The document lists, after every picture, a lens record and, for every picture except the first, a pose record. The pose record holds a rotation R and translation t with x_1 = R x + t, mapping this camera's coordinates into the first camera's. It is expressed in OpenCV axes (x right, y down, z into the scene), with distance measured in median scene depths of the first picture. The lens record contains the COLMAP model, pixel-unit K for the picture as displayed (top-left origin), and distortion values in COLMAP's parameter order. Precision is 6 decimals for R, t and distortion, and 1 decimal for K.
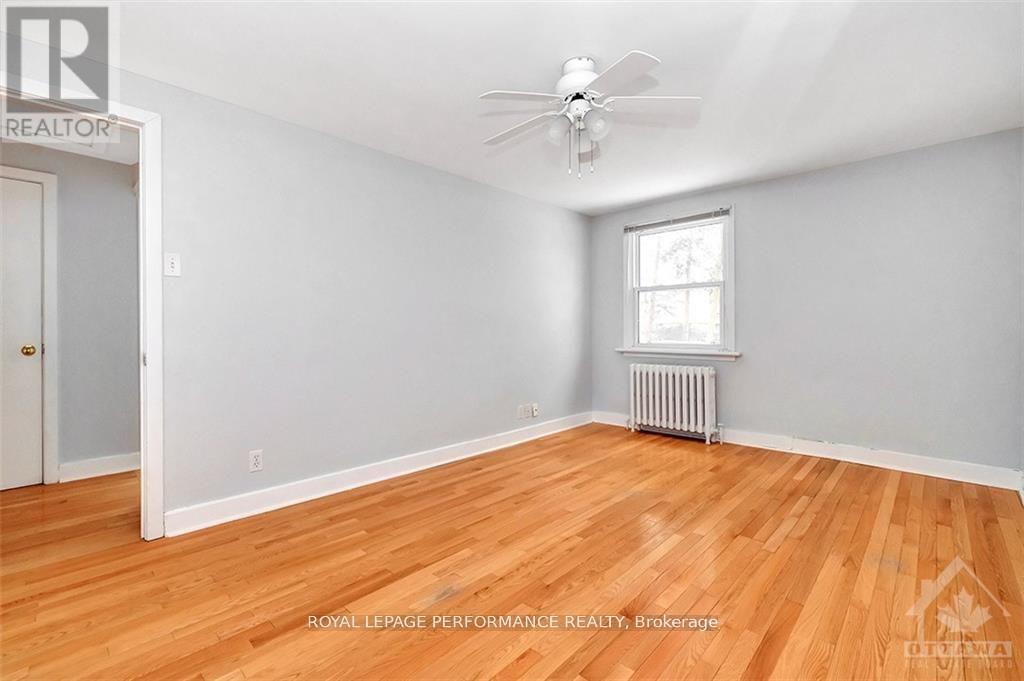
lens RADIAL K [[451.9, 0, 503.7], [0, 451.9, 334.6], [0, 0, 1]] dist [-0.000009, 0.000311]
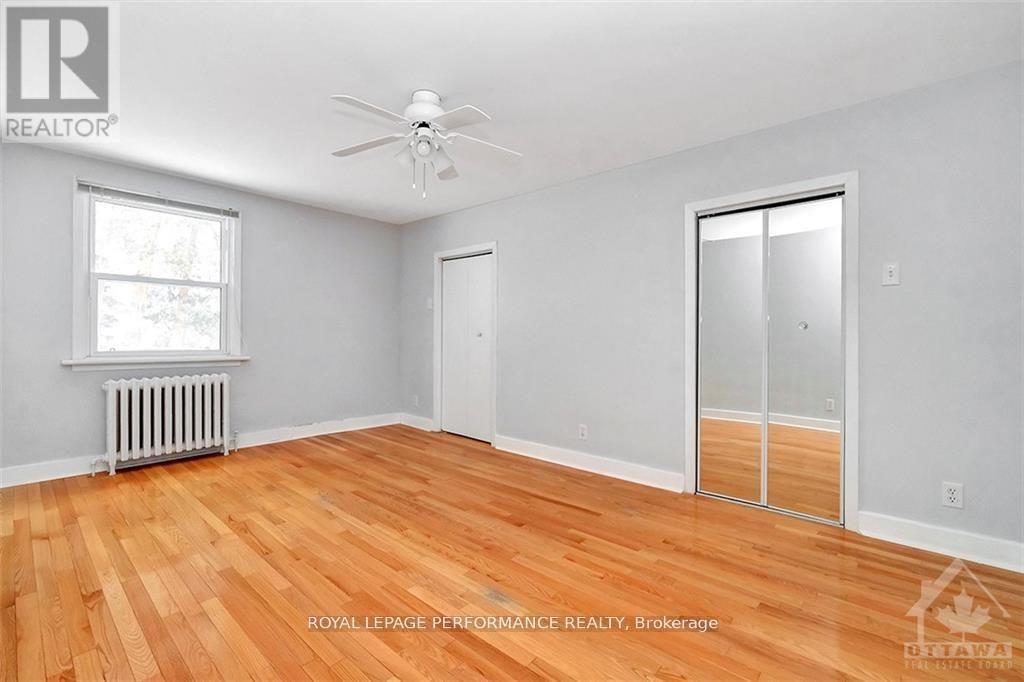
lens RADIAL K [[451.9, 0, 501.8], [0, 451.9, 334.2], [0, 0, 1]] dist [-0.000009, 0.000311]
pose [[-0.032659, 0.009698, 0.999419, -0.628341], [0.000380, 0.999953, -0.009690, -0.001010], [-0.999466, 0.000064, -0.032662, 0.563630]]
